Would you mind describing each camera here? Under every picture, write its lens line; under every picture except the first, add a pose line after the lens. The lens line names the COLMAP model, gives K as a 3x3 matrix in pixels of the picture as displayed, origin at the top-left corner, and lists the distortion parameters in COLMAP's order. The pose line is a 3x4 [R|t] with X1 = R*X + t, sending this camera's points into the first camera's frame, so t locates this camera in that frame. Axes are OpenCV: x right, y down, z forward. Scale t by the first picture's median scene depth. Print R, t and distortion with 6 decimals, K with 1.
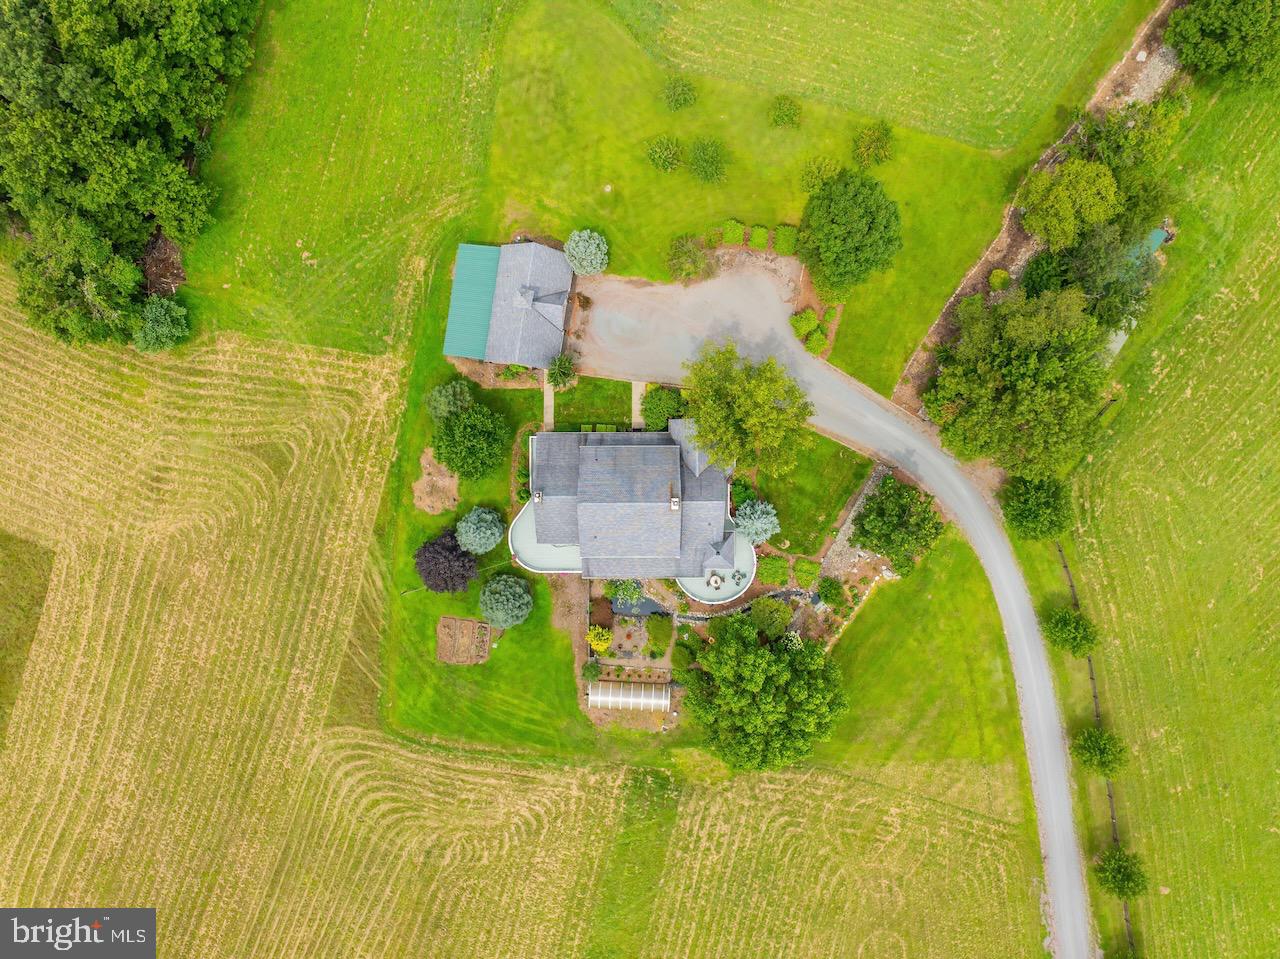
lens RADIAL K [[907.0, 0, 638.8], [0, 907.0, 476.3], [0, 0, 1]] dist [-0.002840, -0.001265]
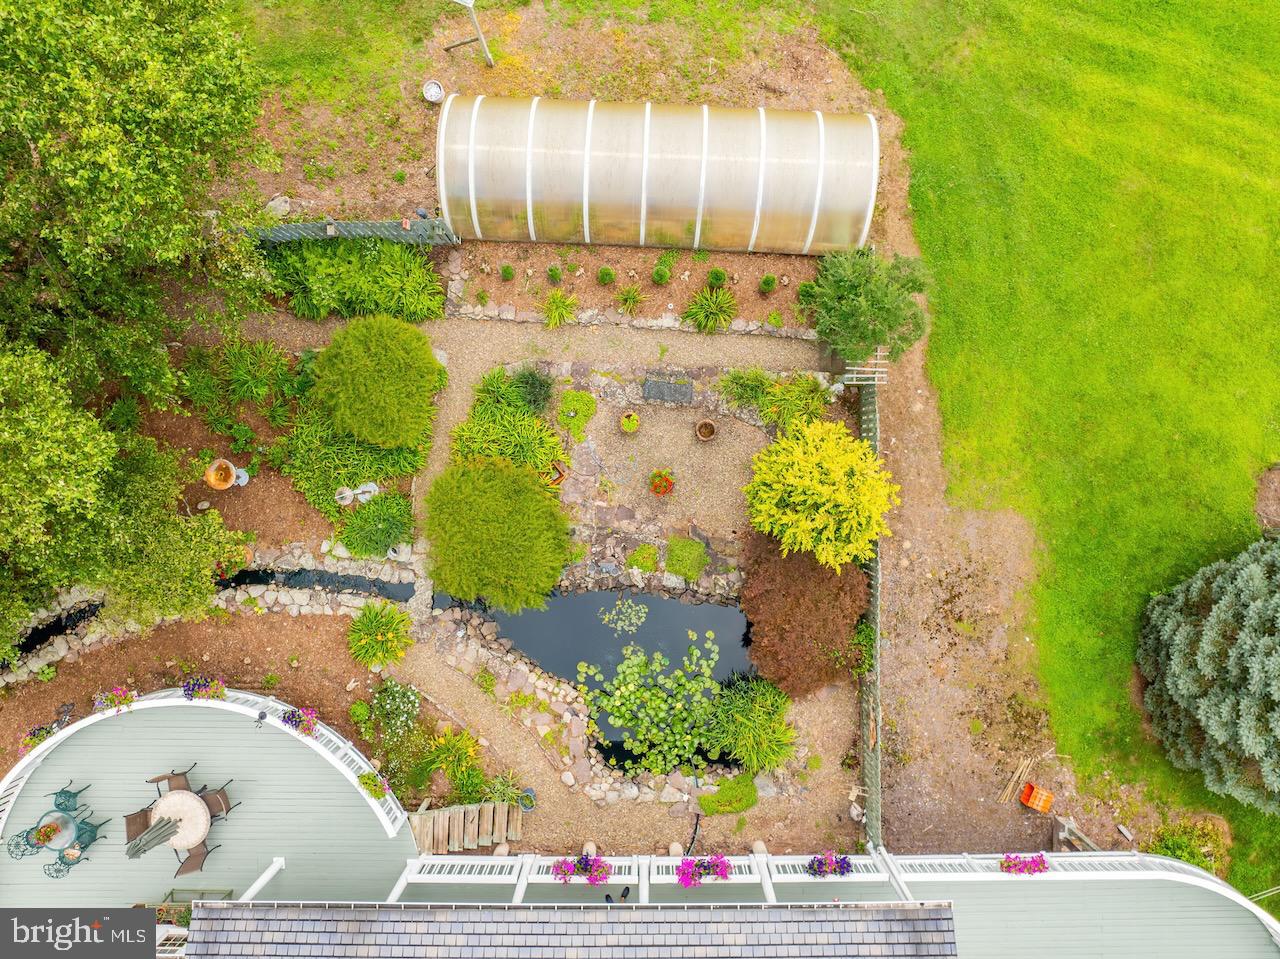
lens RADIAL K [[907.0, 0, 639.1], [0, 907.0, 475.4], [0, 0, 1]] dist [-0.002840, -0.001265]
pose [[-0.999993, 0.003520, 0.001313, -0.006481], [-0.003582, -0.998729, -0.050279, 0.188633], [0.001134, -0.050283, 0.998734, 0.805326]]
